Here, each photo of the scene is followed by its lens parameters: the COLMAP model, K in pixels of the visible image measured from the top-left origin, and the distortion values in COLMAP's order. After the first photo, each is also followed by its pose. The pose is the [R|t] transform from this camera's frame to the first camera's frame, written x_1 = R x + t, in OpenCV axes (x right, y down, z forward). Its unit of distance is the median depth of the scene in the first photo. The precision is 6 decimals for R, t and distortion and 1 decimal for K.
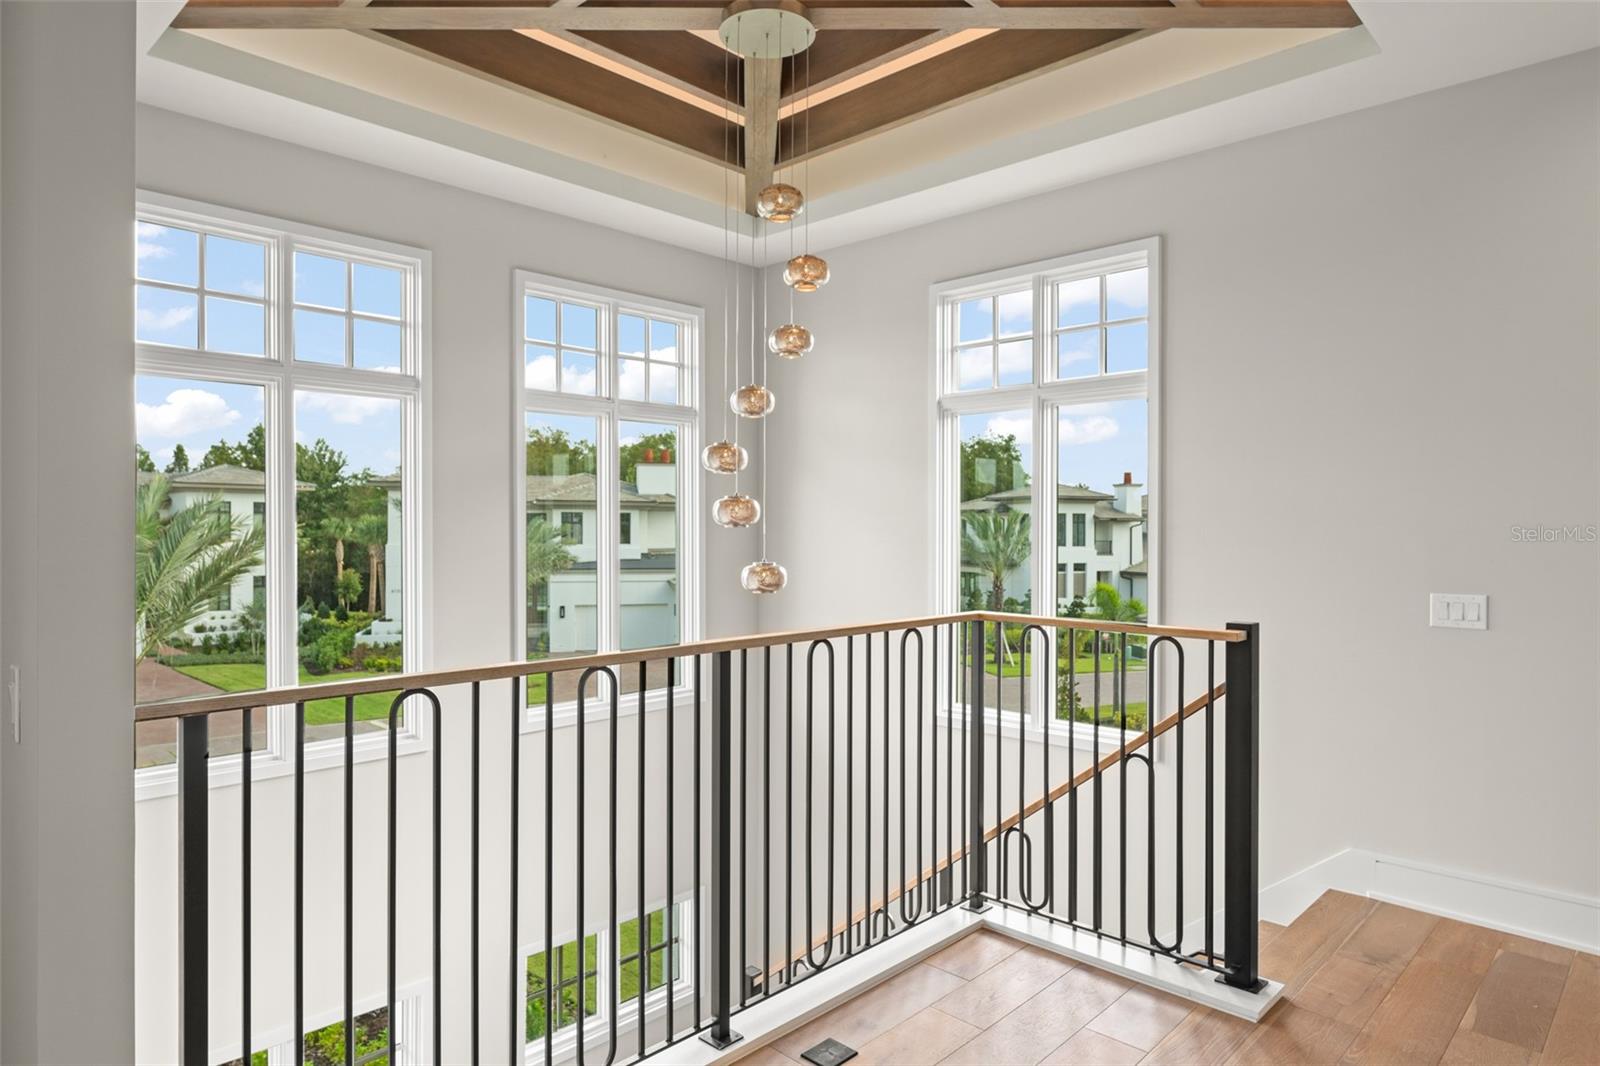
lens RADIAL K [[953.4, 0, 801.8], [0, 953.4, 530.6], [0, 0, 1]] dist [0.000925, -0.000471]
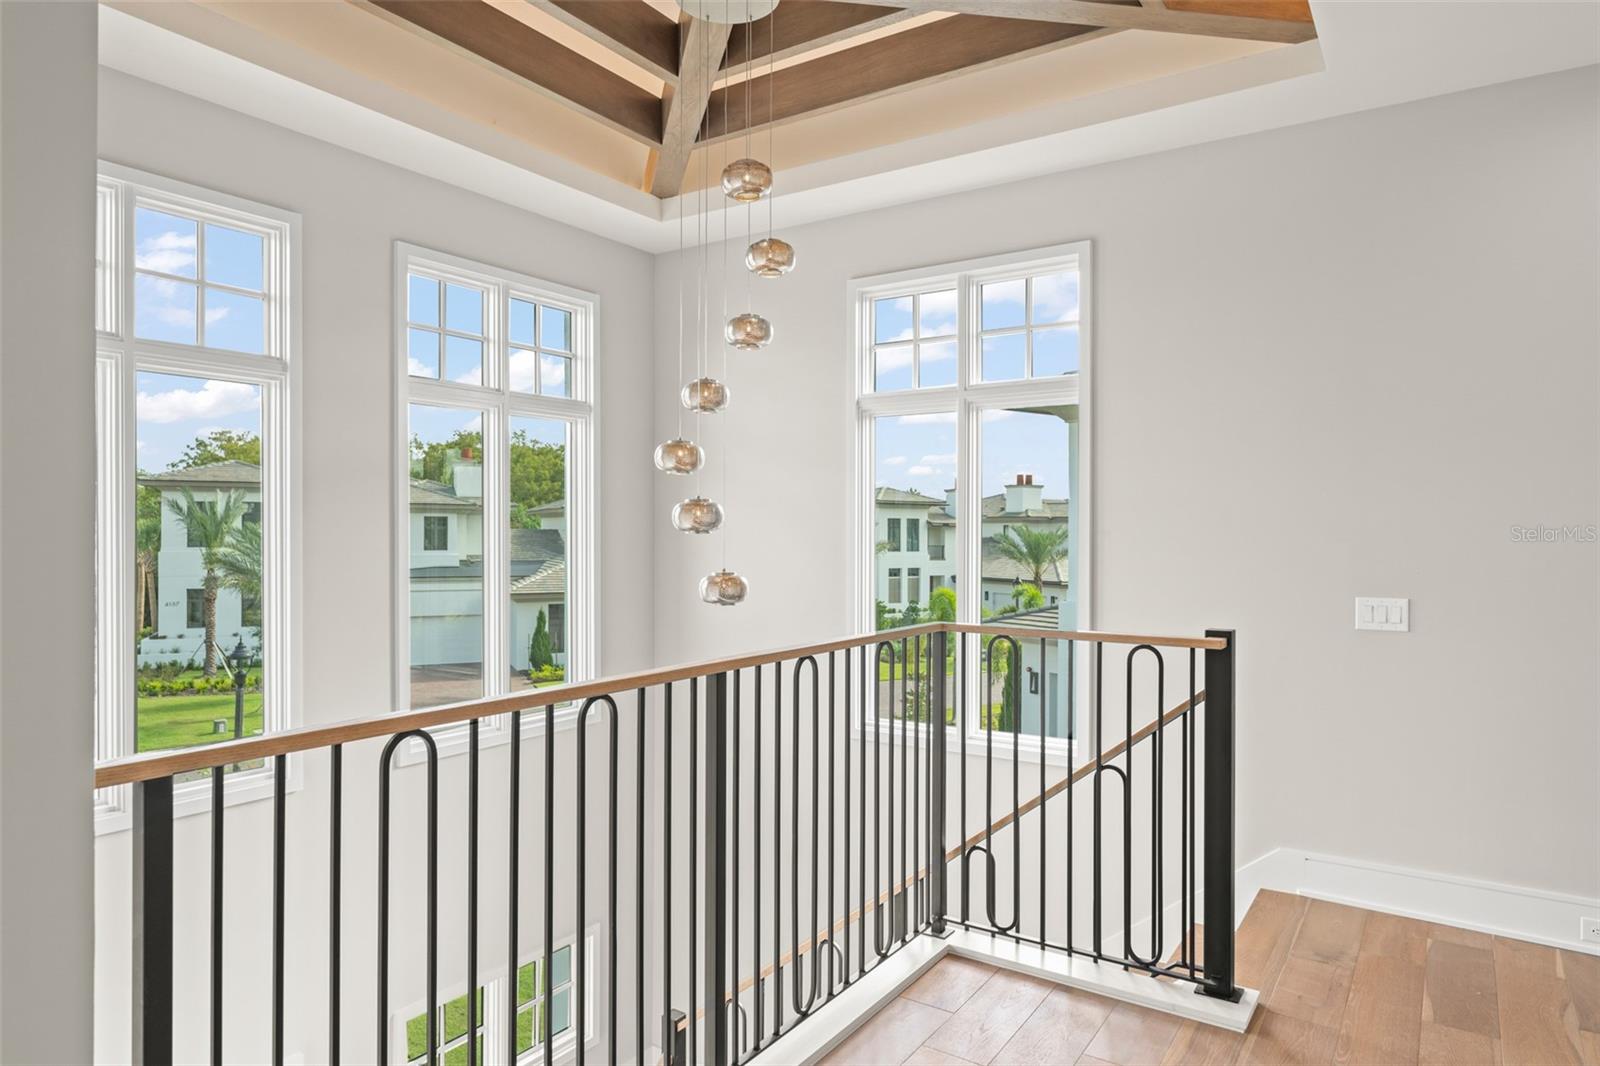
lens RADIAL K [[980.0, 0, 800.0], [0, 980.0, 533.0], [0, 0, 1]] dist [0.000695, 0.002083]
pose [[0.985186, 0.000106, 0.171491, -0.124697], [0.000356, 0.999996, -0.002659, -0.001473], [-0.171490, 0.002681, 0.985182, 0.058641]]
